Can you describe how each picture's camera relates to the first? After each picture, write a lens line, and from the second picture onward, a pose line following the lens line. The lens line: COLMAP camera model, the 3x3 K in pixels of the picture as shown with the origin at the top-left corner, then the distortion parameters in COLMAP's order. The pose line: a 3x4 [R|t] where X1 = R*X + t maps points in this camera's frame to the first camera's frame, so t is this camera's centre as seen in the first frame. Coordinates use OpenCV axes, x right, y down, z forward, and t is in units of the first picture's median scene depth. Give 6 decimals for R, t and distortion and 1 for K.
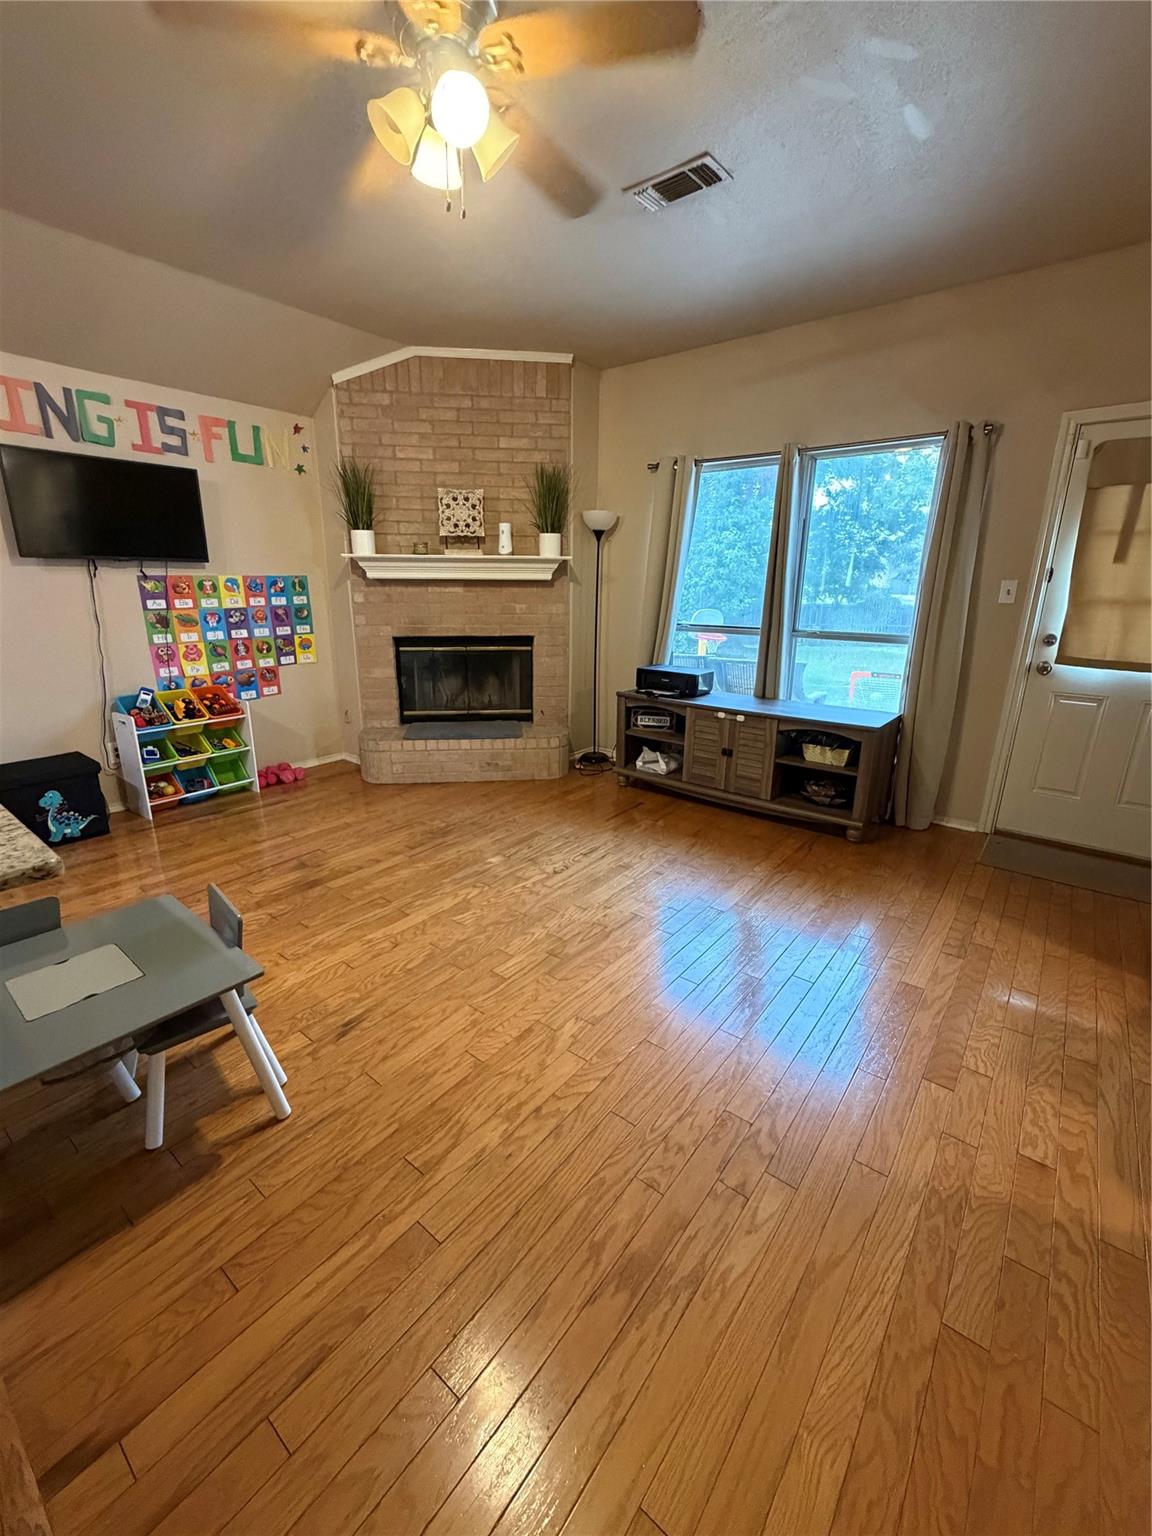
lens RADIAL K [[634.2, 0, 572.2], [0, 634.2, 767.5], [0, 0, 1]] dist [-0.001616, 0.000179]
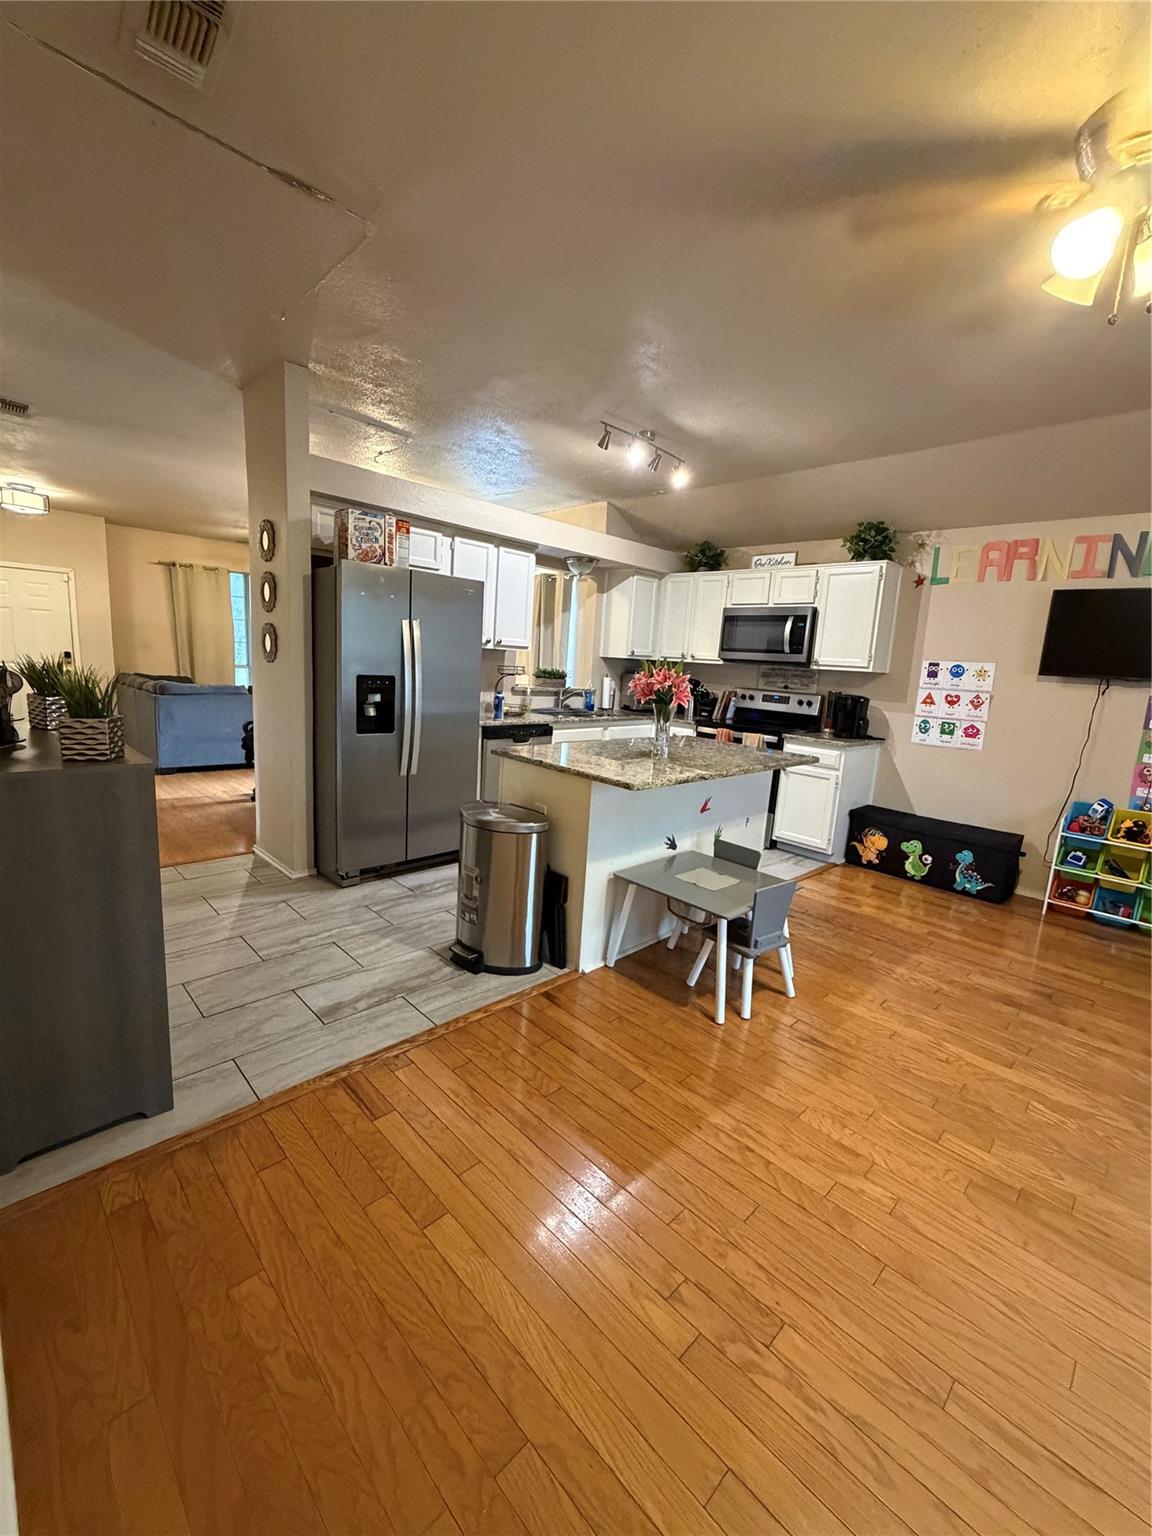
lens RADIAL K [[634.4, 0, 572.7], [0, 634.4, 766.3], [0, 0, 1]] dist [-0.002134, 0.000144]
pose [[-0.125487, 0.153413, -0.980162, 0.403351], [-0.334679, 0.923511, 0.187394, -0.074991], [0.933939, 0.351555, -0.064545, 0.230483]]
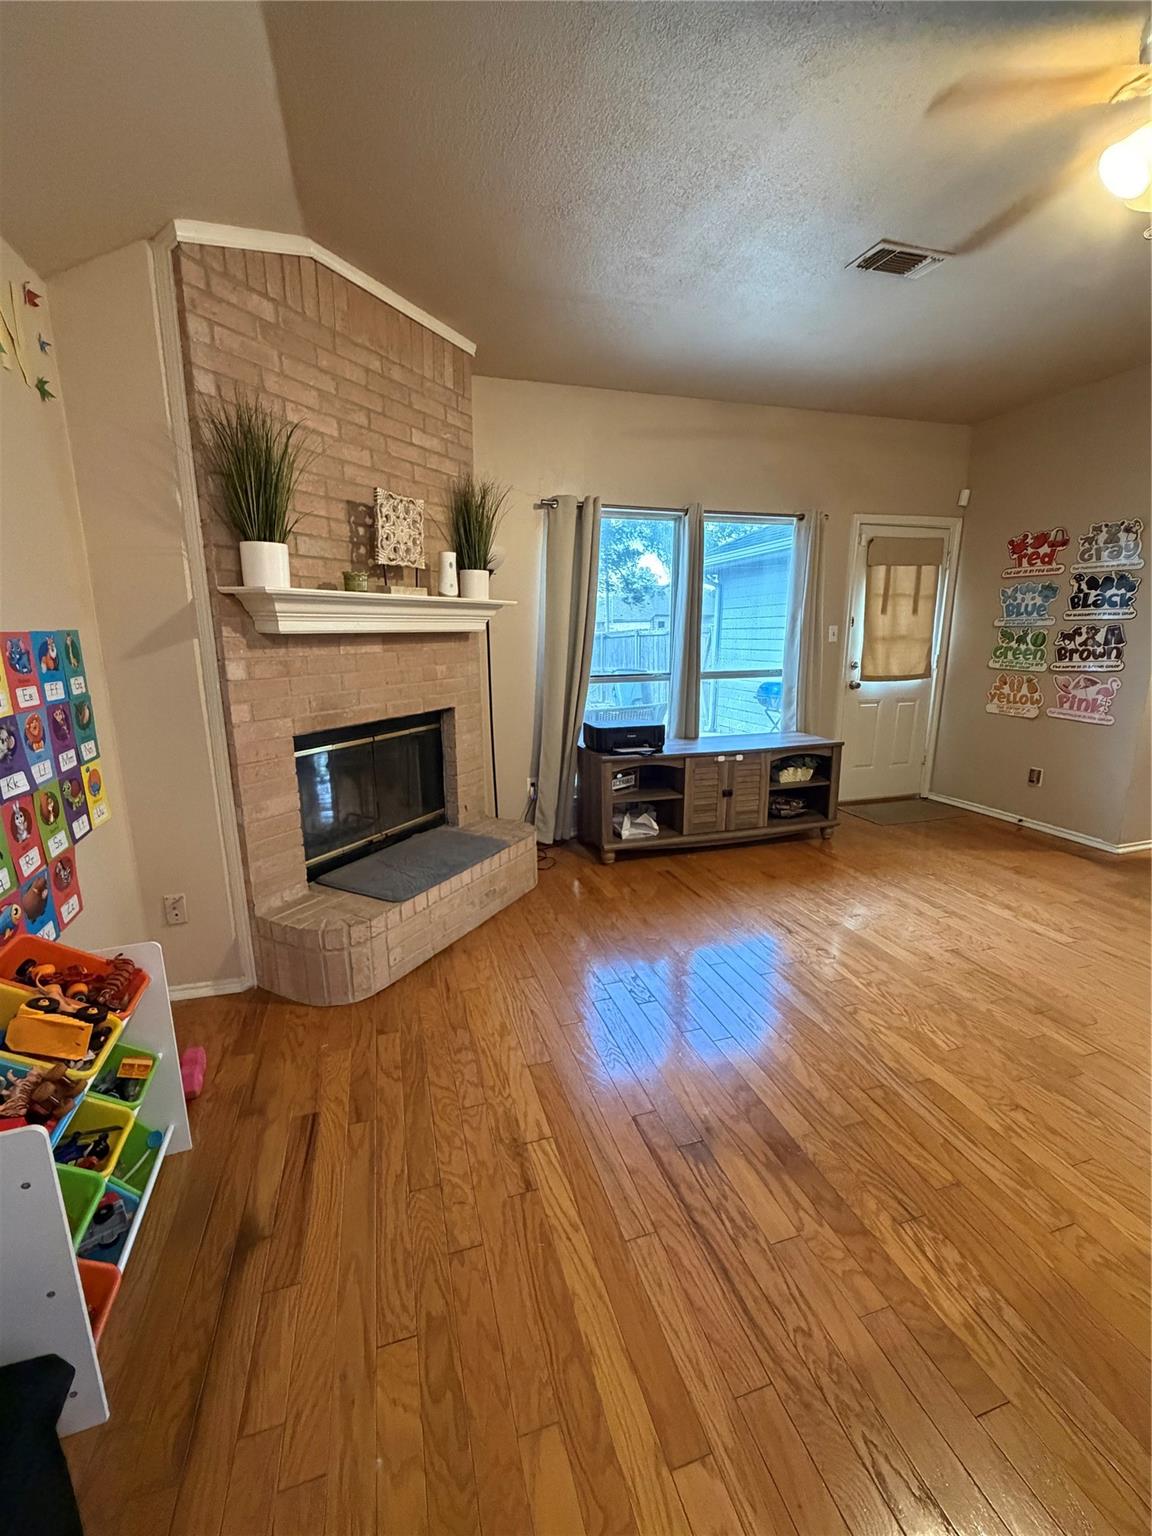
lens RADIAL K [[634.4, 0, 572.7], [0, 634.4, 766.3], [0, 0, 1]] dist [-0.002134, 0.000144]
pose [[0.569006, -0.186043, 0.801012, -0.671793], [0.243898, 0.968423, 0.051671, -0.170187], [-0.785331, 0.165964, 0.596415, 0.548151]]
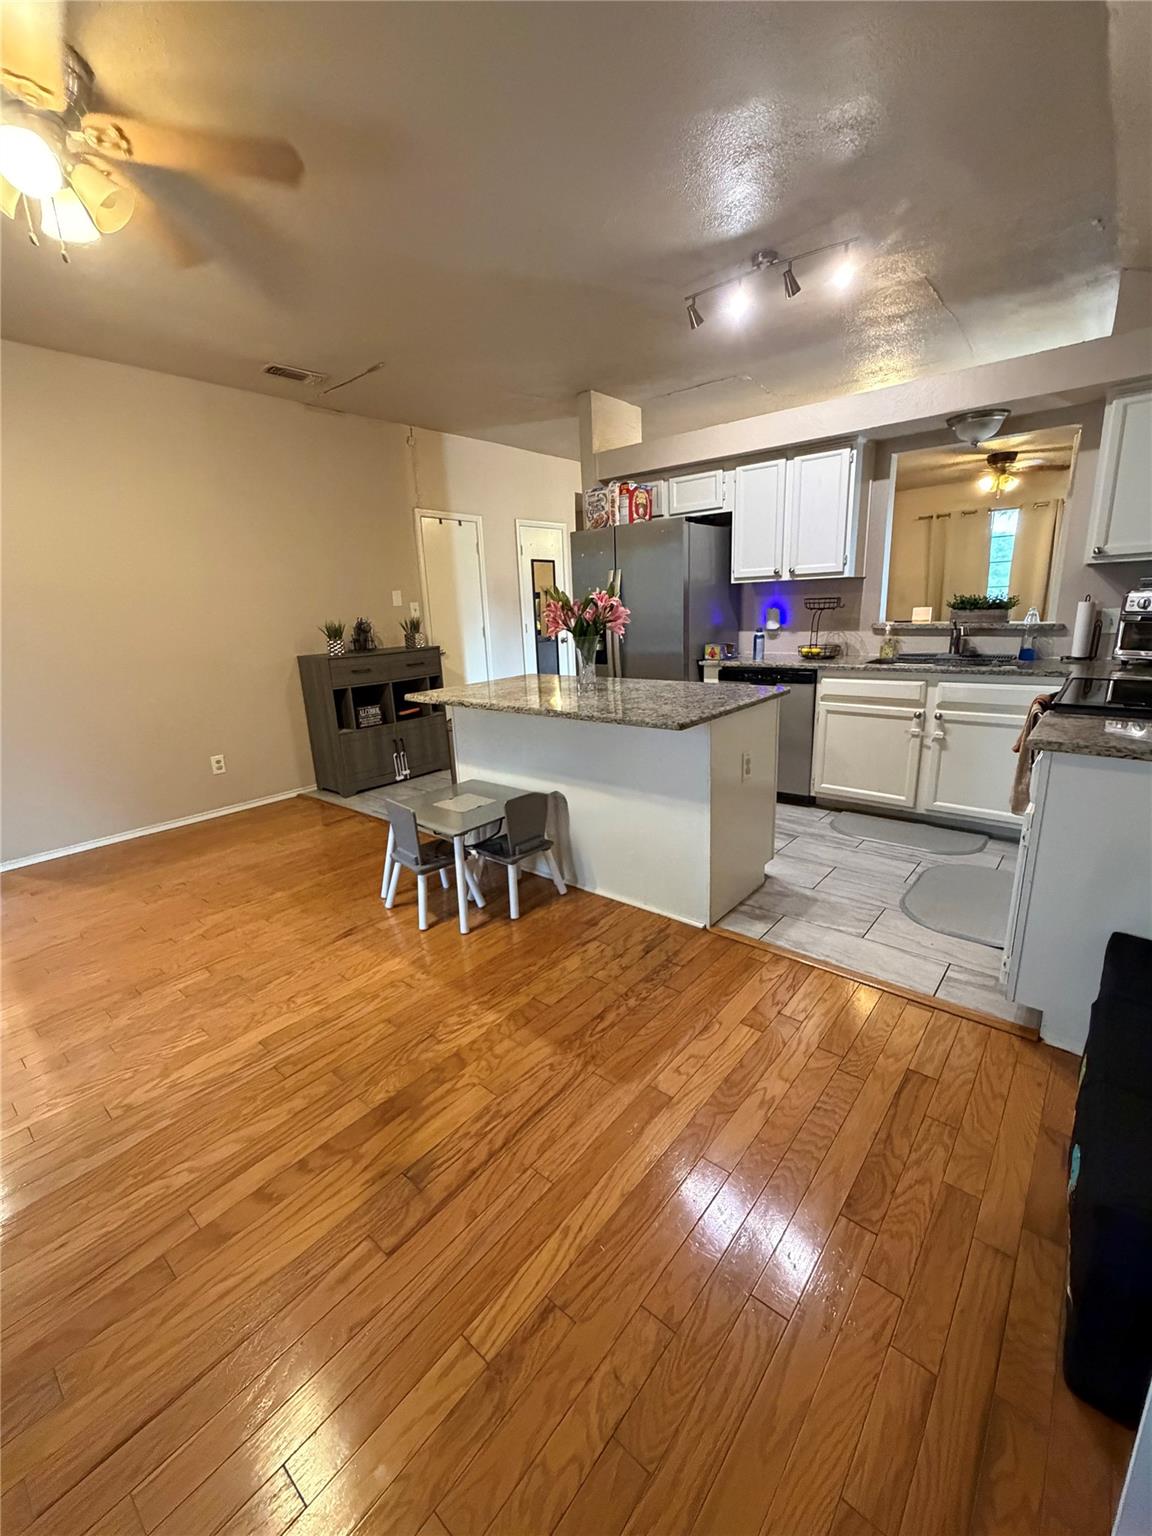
lens RADIAL K [[634.2, 0, 572.2], [0, 634.2, 767.5], [0, 0, 1]] dist [-0.001616, 0.000179]
pose [[-0.998639, 0.025292, 0.045606, -0.450003], [0.045012, 0.859660, 0.508880, -0.282609], [-0.026335, 0.510241, -0.859628, 0.980758]]
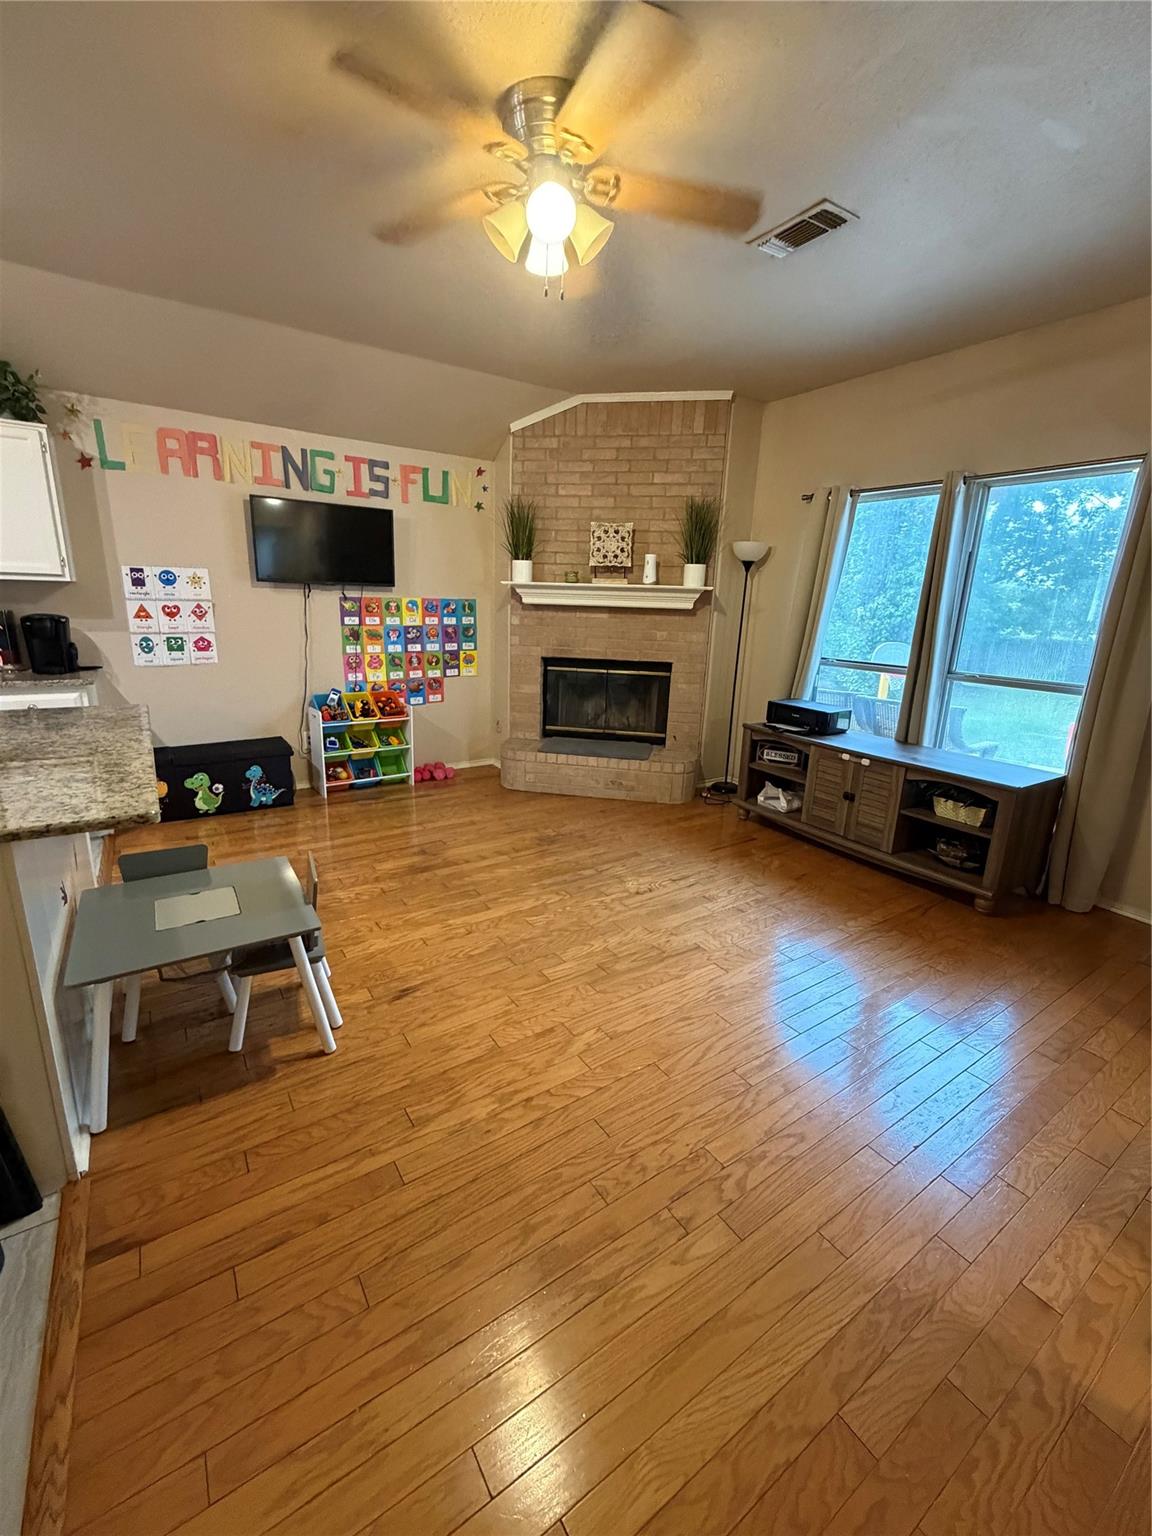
lens RADIAL K [[634.4, 0, 572.7], [0, 634.4, 766.3], [0, 0, 1]] dist [-0.002134, 0.000144]
pose [[0.952035, 0.099714, -0.289287, 0.115145], [-0.109260, 0.993868, -0.016999, -0.007565], [0.285818, 0.047791, 0.957091, -0.019256]]
